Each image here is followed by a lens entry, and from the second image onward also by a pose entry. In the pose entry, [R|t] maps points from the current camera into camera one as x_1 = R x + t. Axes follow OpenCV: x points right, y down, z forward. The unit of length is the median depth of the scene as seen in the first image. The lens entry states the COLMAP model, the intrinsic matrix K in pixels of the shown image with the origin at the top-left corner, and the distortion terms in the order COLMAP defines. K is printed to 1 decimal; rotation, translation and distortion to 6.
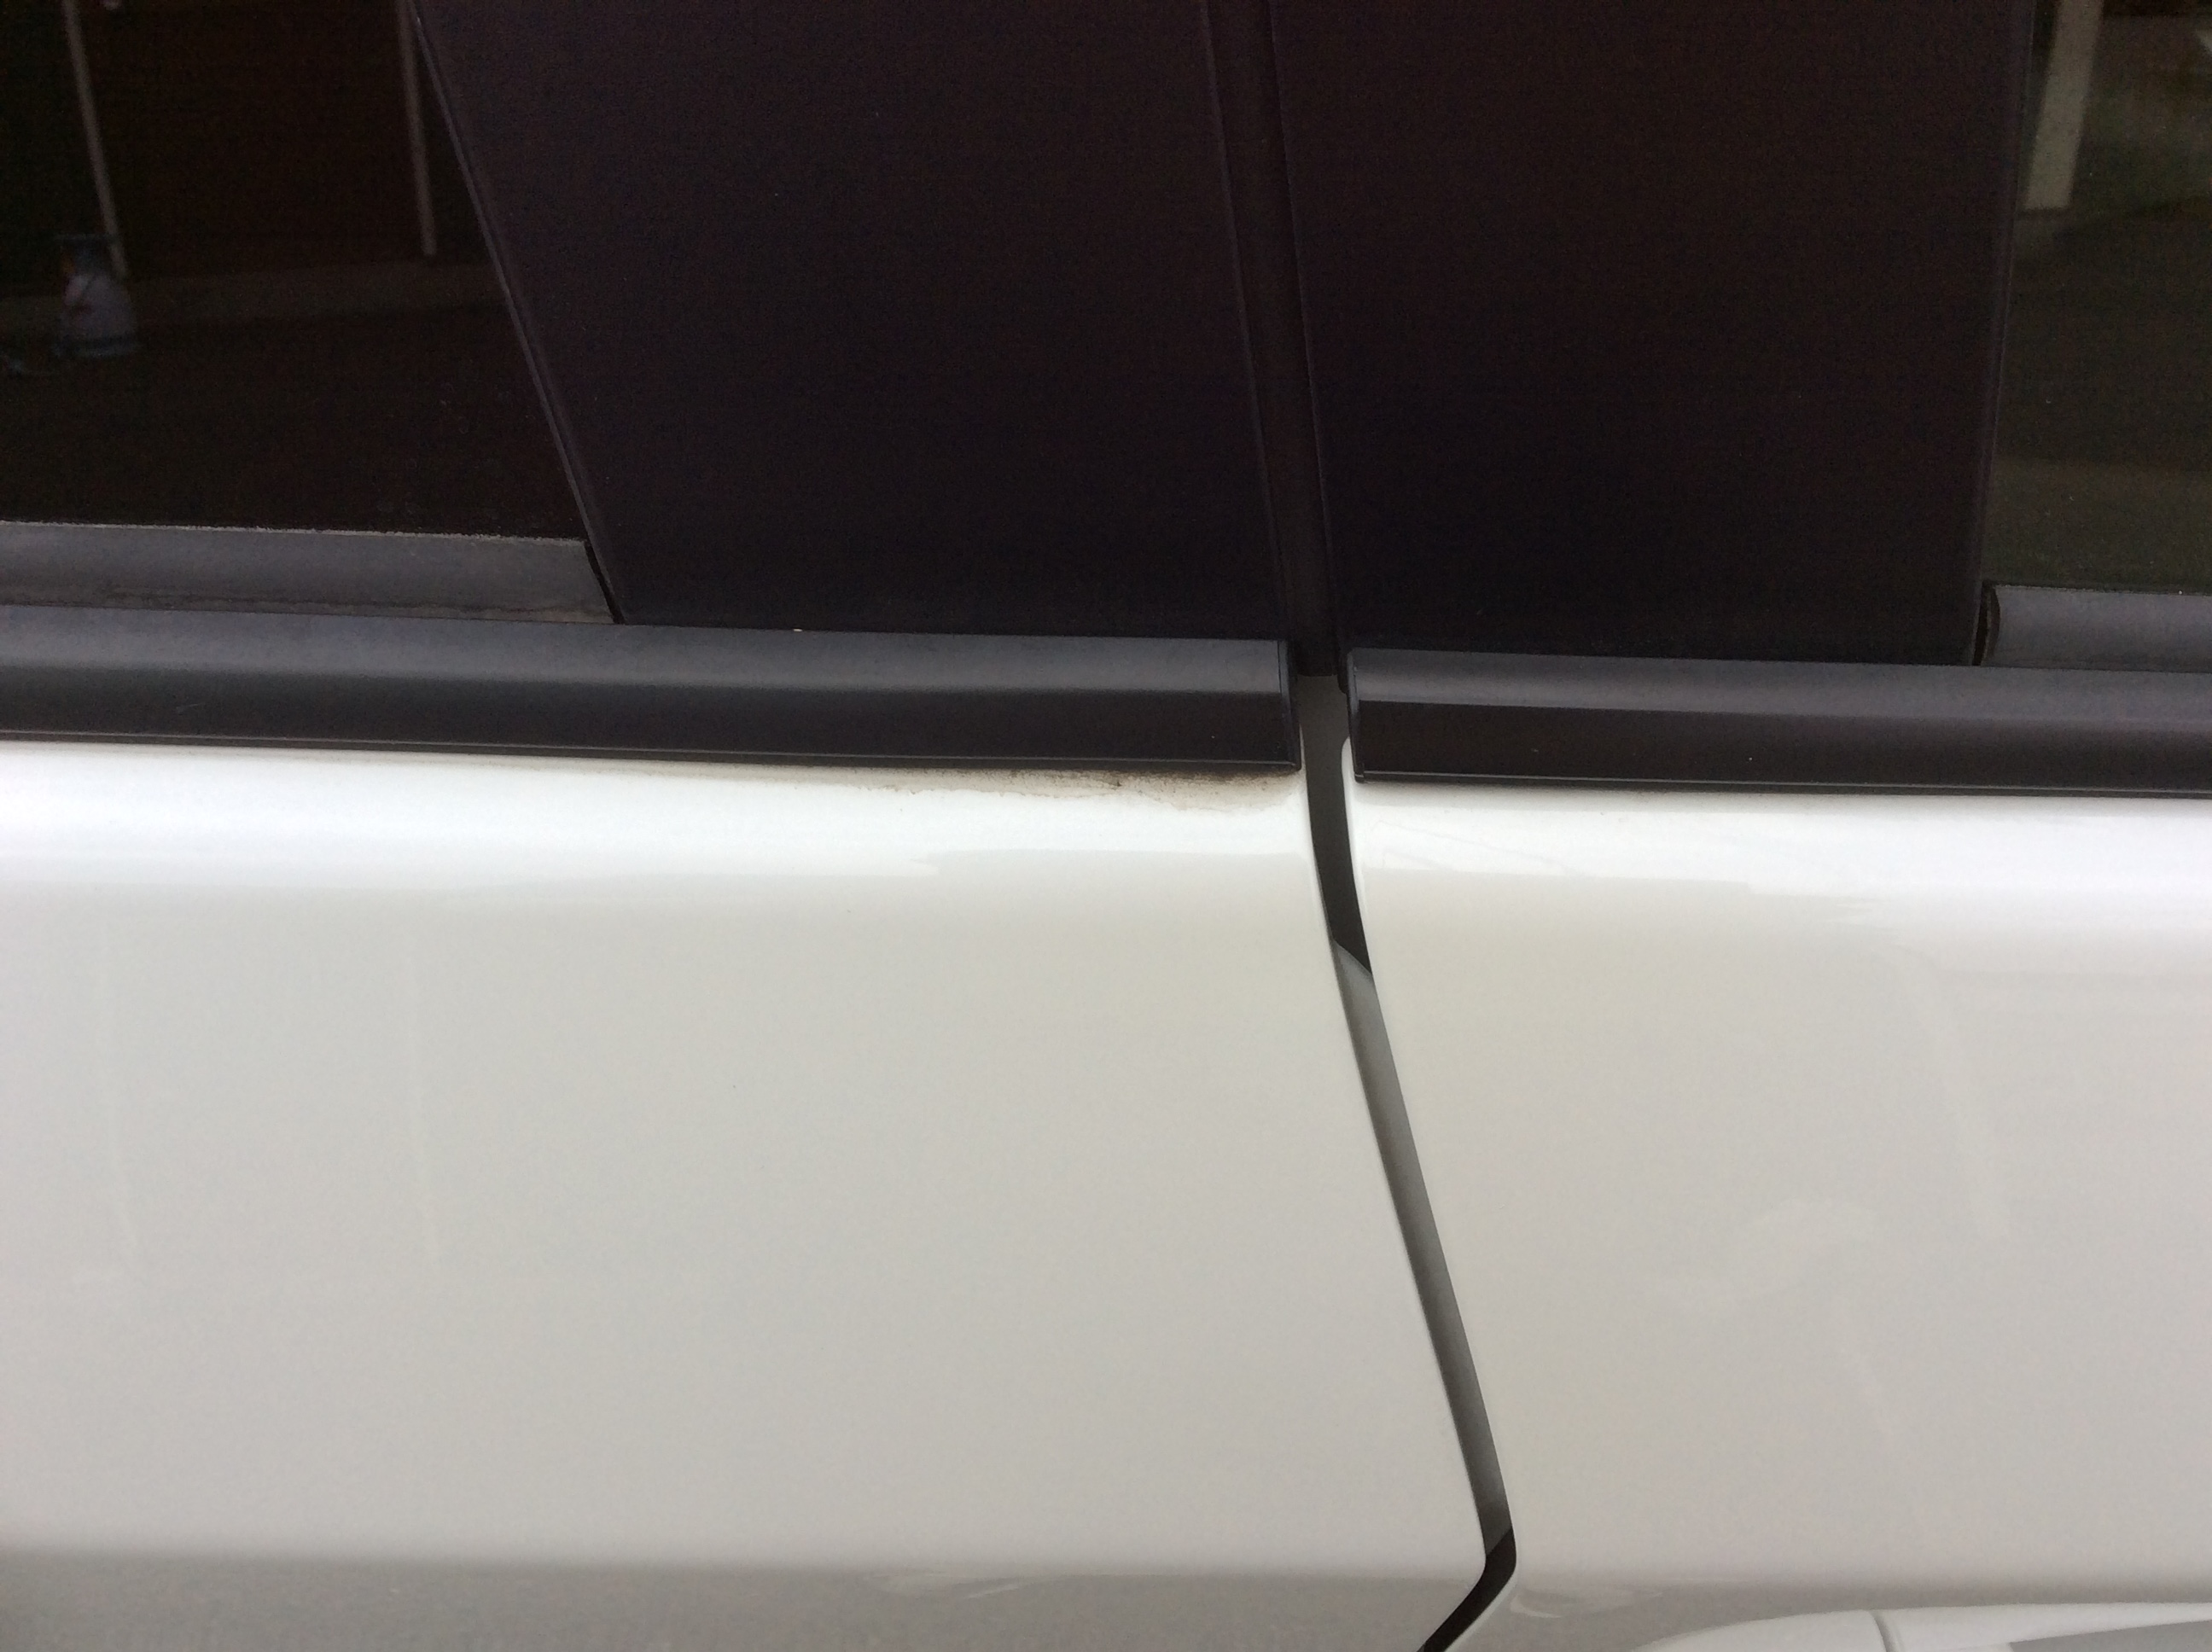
lens RADIAL K [[2043.8, 0, 1107.9], [0, 2043.8, 832.3], [0, 0, 1]] dist [0.020281, 0.000000]
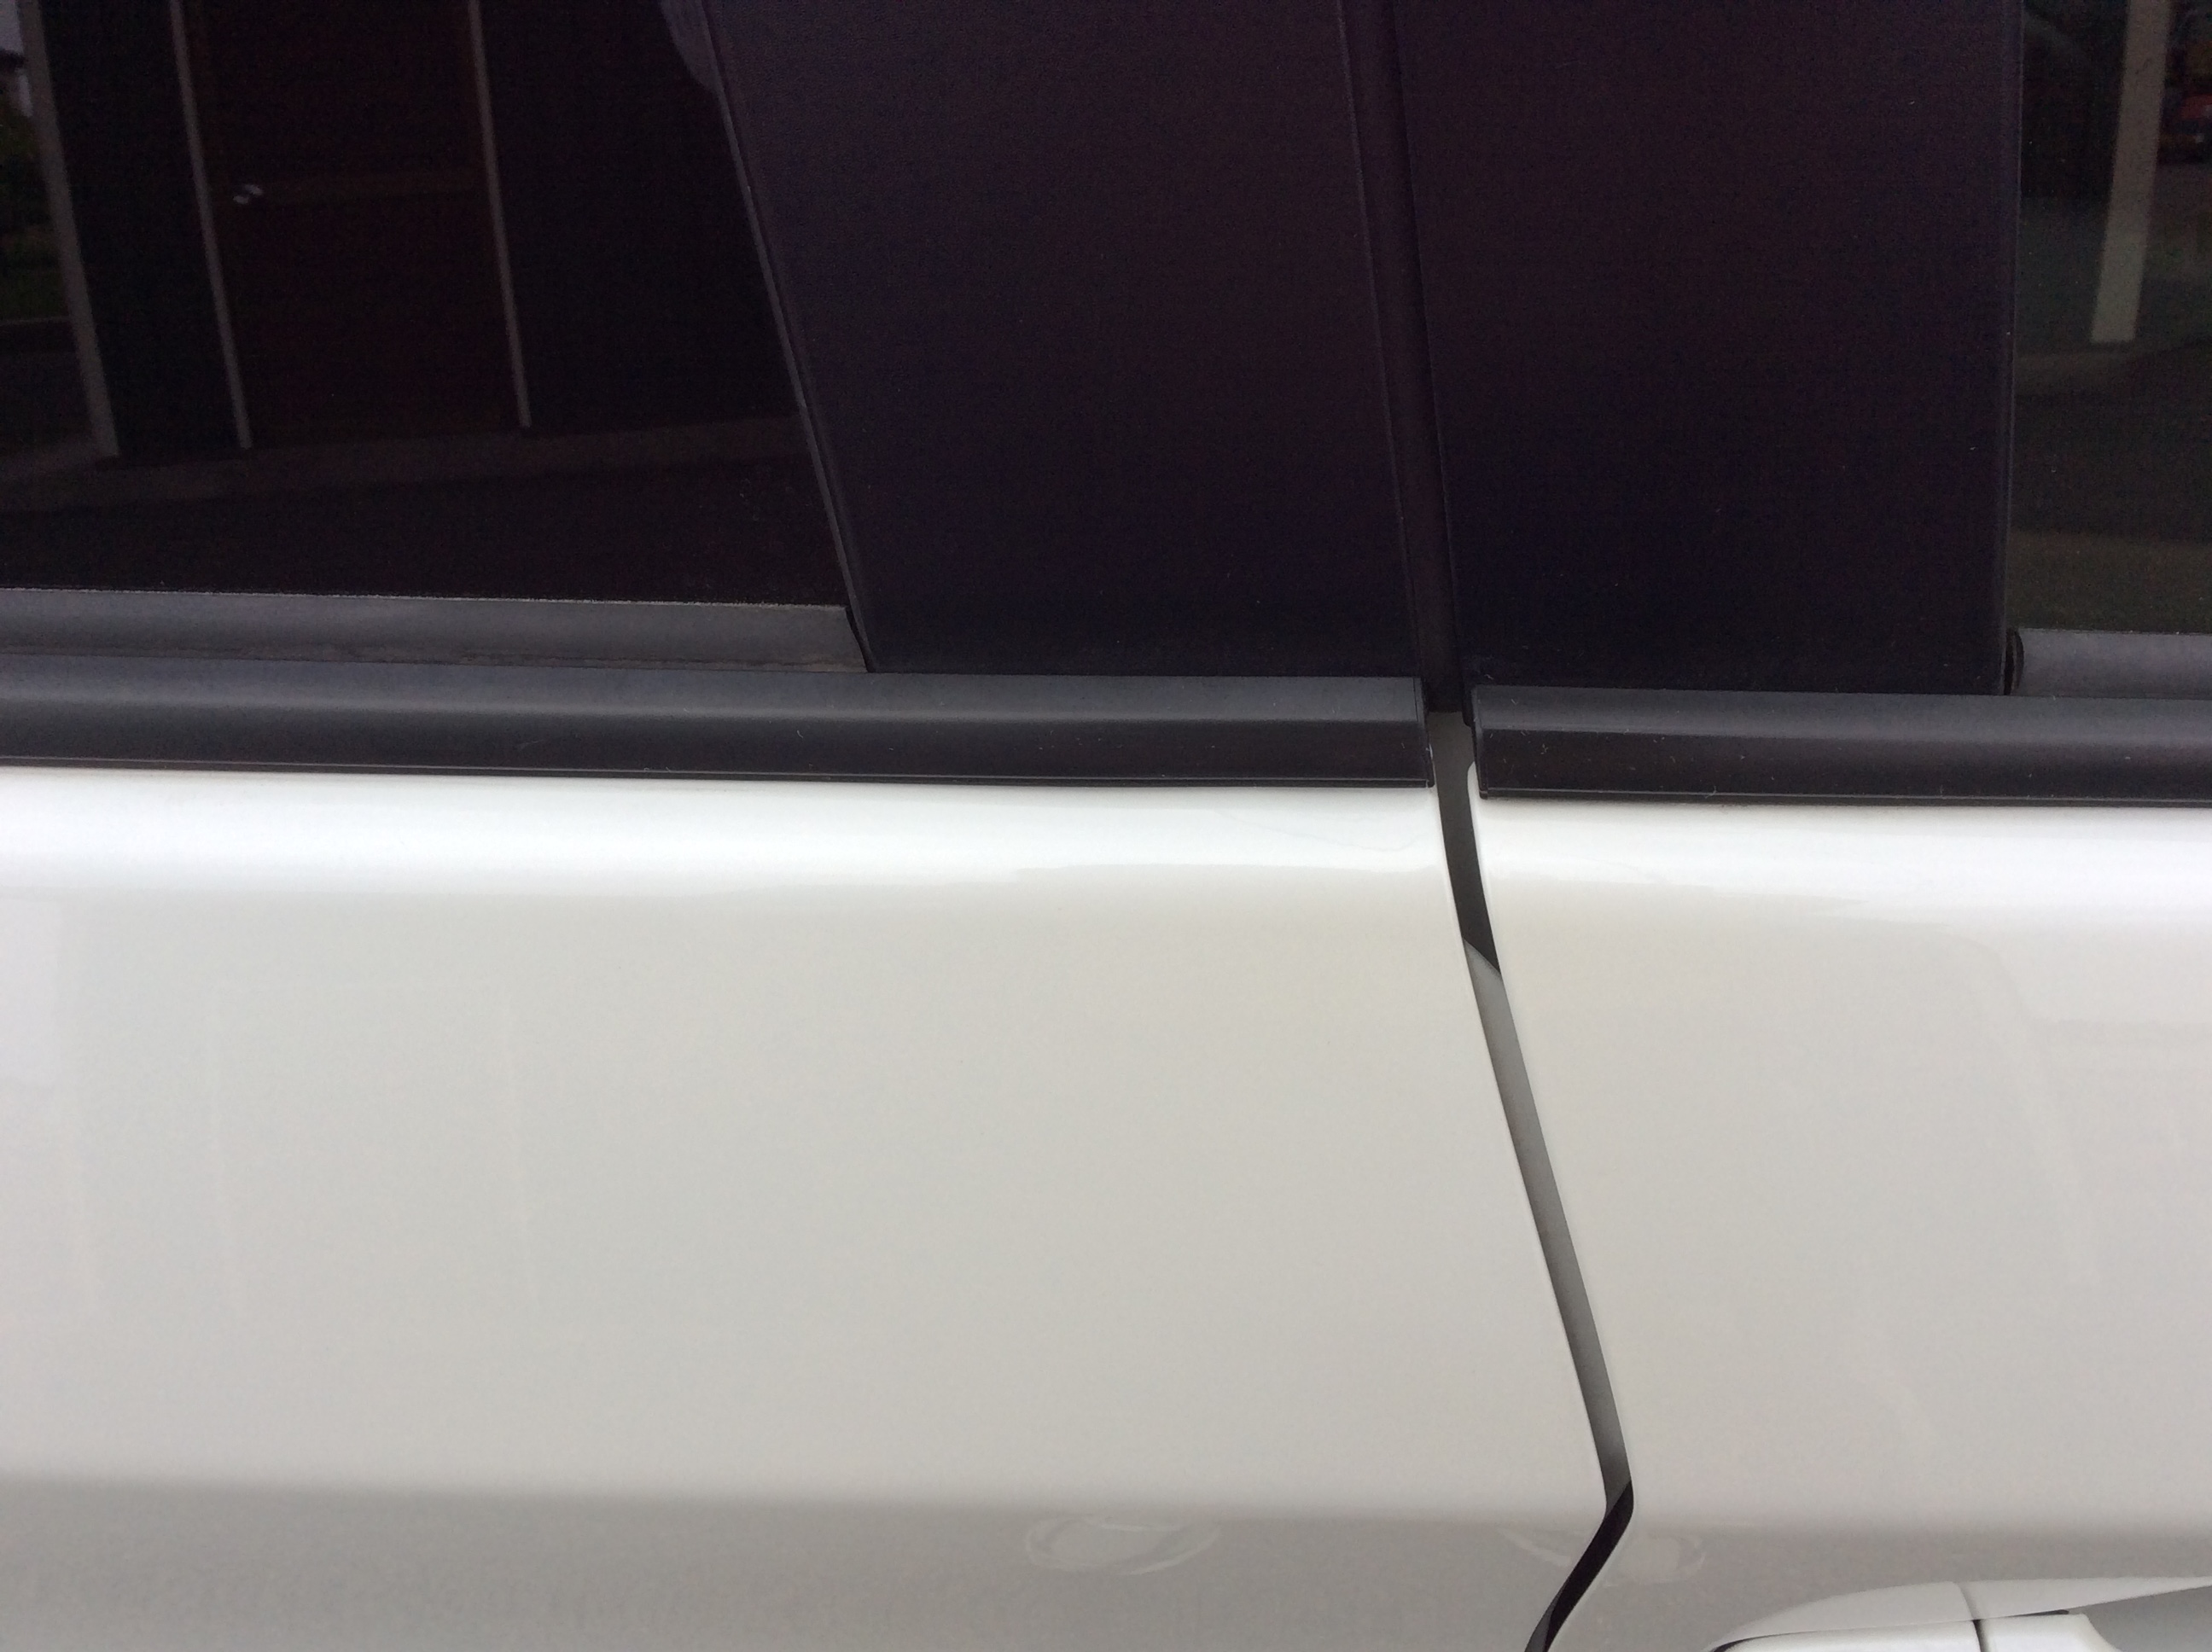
lens RADIAL K [[2043.8, 0, 1065.2], [0, 2043.8, 860.7], [0, 0, 1]] dist [0.020281, 0.000000]
pose [[0.996306, -0.003840, -0.085789, -0.018248], [0.003600, 0.999989, -0.002953, 0.014868], [0.085800, 0.002633, 0.996309, -0.215726]]
